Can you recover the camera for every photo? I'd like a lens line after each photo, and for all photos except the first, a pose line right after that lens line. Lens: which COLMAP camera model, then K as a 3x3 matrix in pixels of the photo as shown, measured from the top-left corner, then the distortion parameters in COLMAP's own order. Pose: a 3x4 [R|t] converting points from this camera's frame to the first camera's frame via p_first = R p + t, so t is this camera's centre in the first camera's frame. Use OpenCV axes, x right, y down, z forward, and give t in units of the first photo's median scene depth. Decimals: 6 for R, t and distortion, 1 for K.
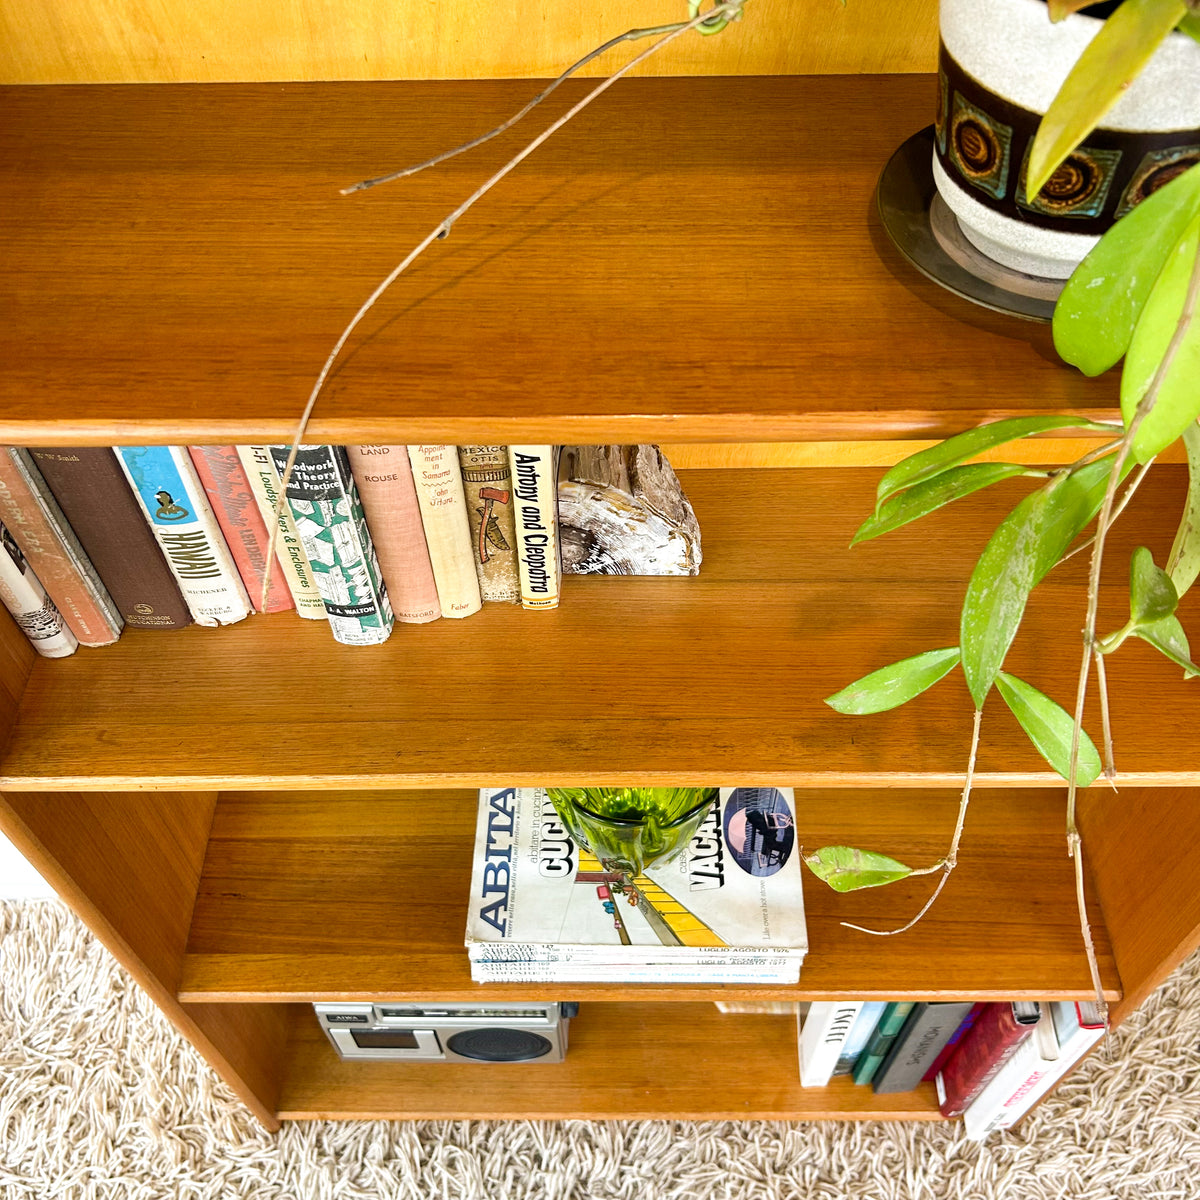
lens RADIAL K [[1205.1, 0, 600.0], [0, 1205.1, 600.0], [0, 0, 1]] dist [0.012384, -0.003625]
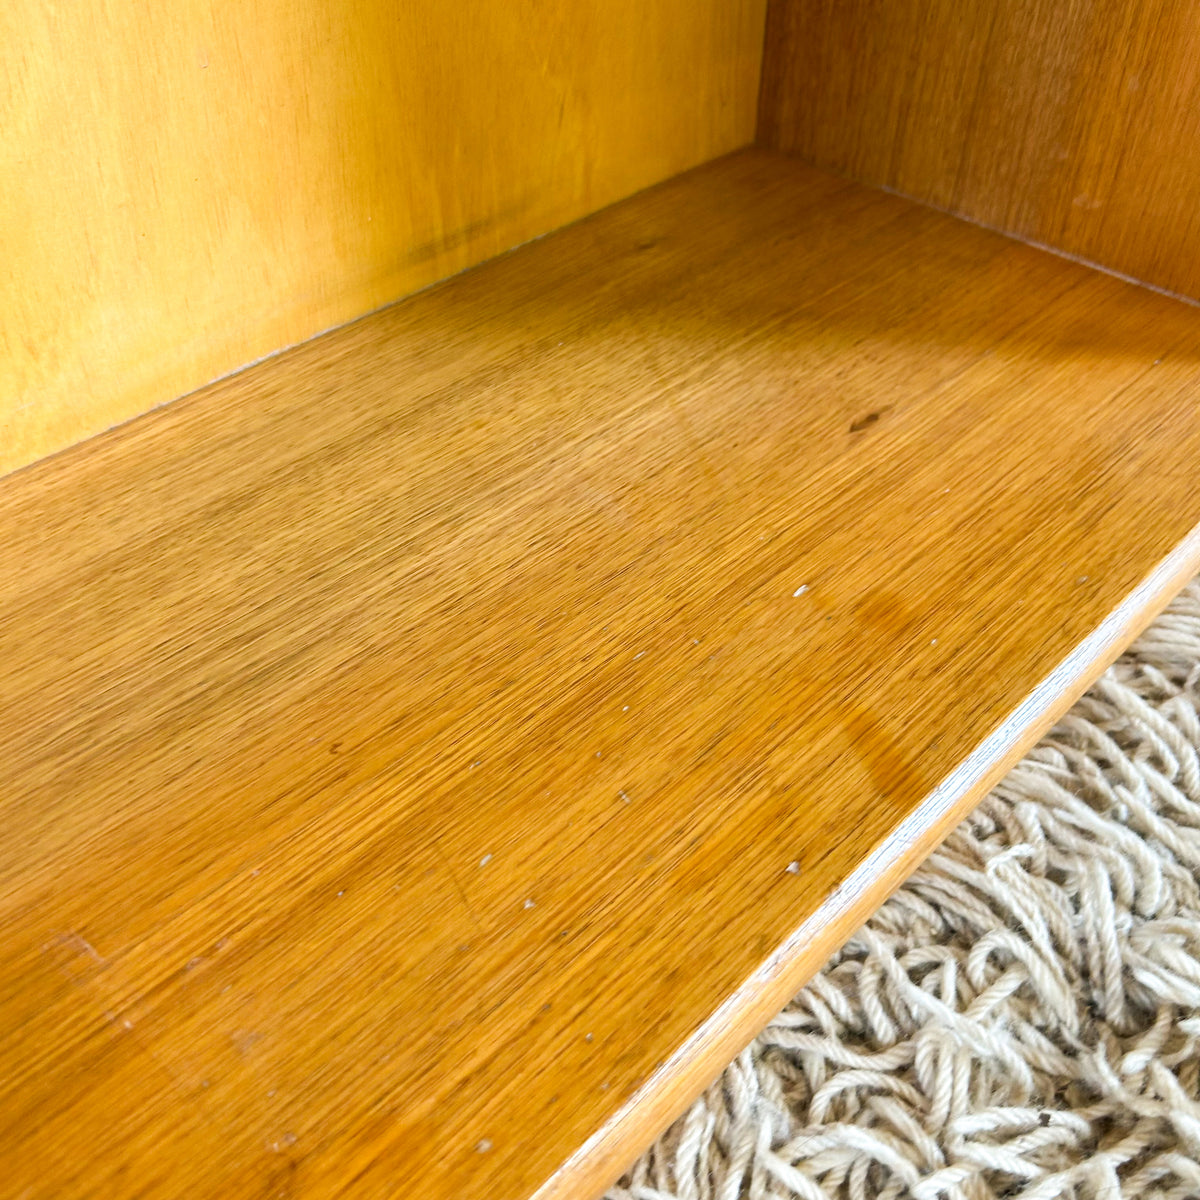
lens RADIAL K [[1200.5, 0, 606.4], [0, 1200.5, 598.7], [0, 0, 1]] dist [0.078082, -0.176463]
pose [[0.690384, -0.465966, 0.553395, 0.020519], [0.562322, 0.826902, -0.005259, 0.435648], [-0.455153, 0.314817, 0.832902, 1.002192]]
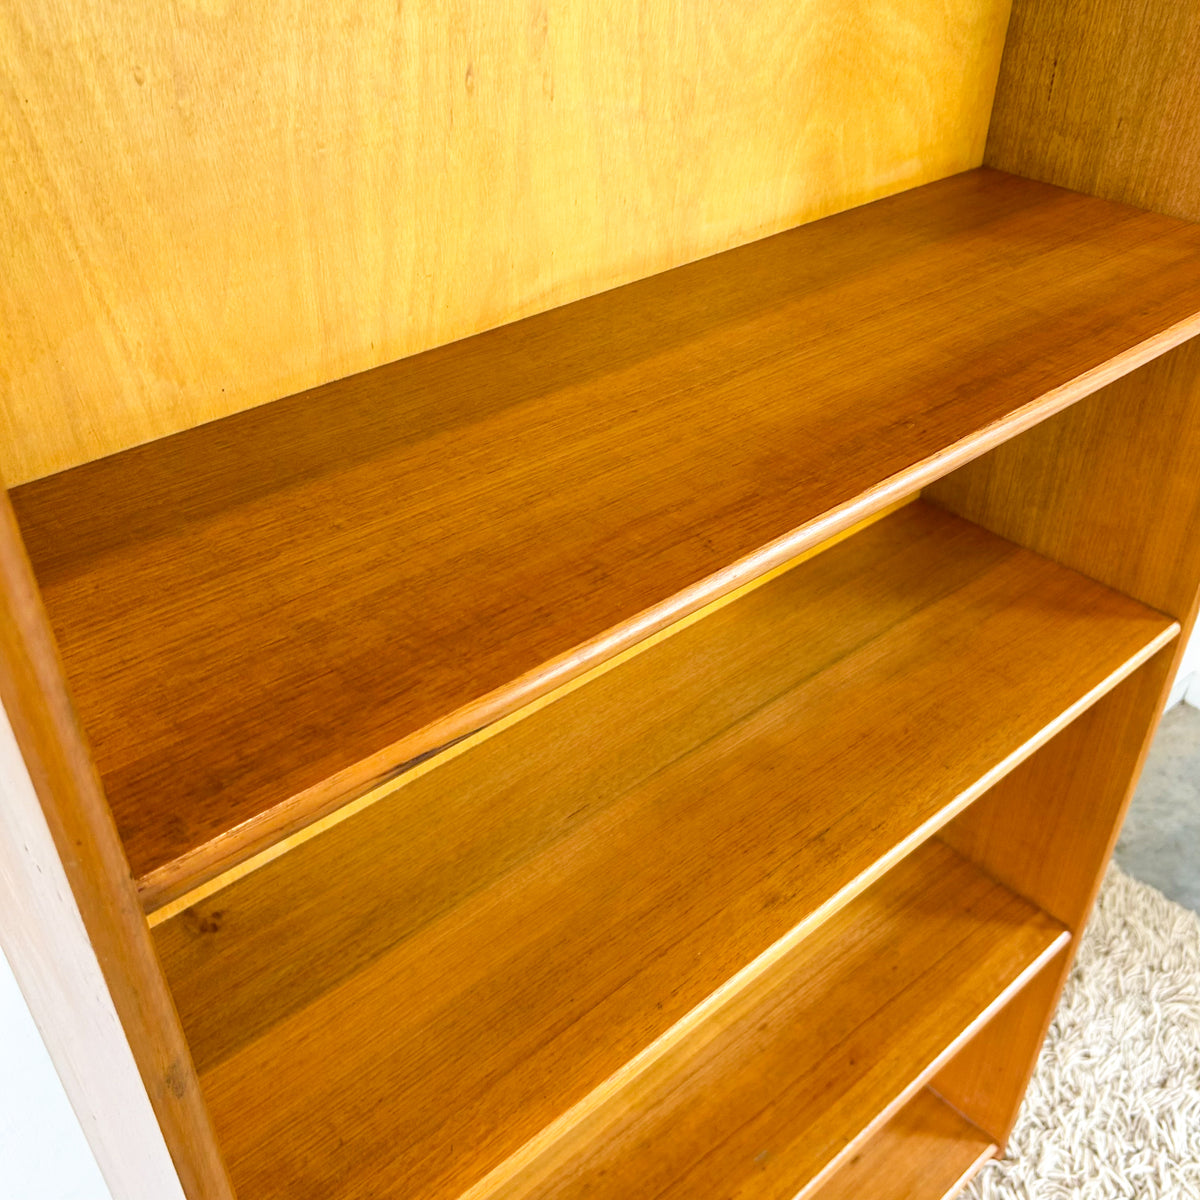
lens RADIAL K [[1205.1, 0, 600.0], [0, 1205.1, 600.0], [0, 0, 1]] dist [0.012384, -0.003625]
pose [[0.742542, -0.374428, 0.555370, -0.392343], [0.523357, 0.841795, -0.132205, -0.021537], [-0.418006, 0.388825, 0.821027, 0.101184]]
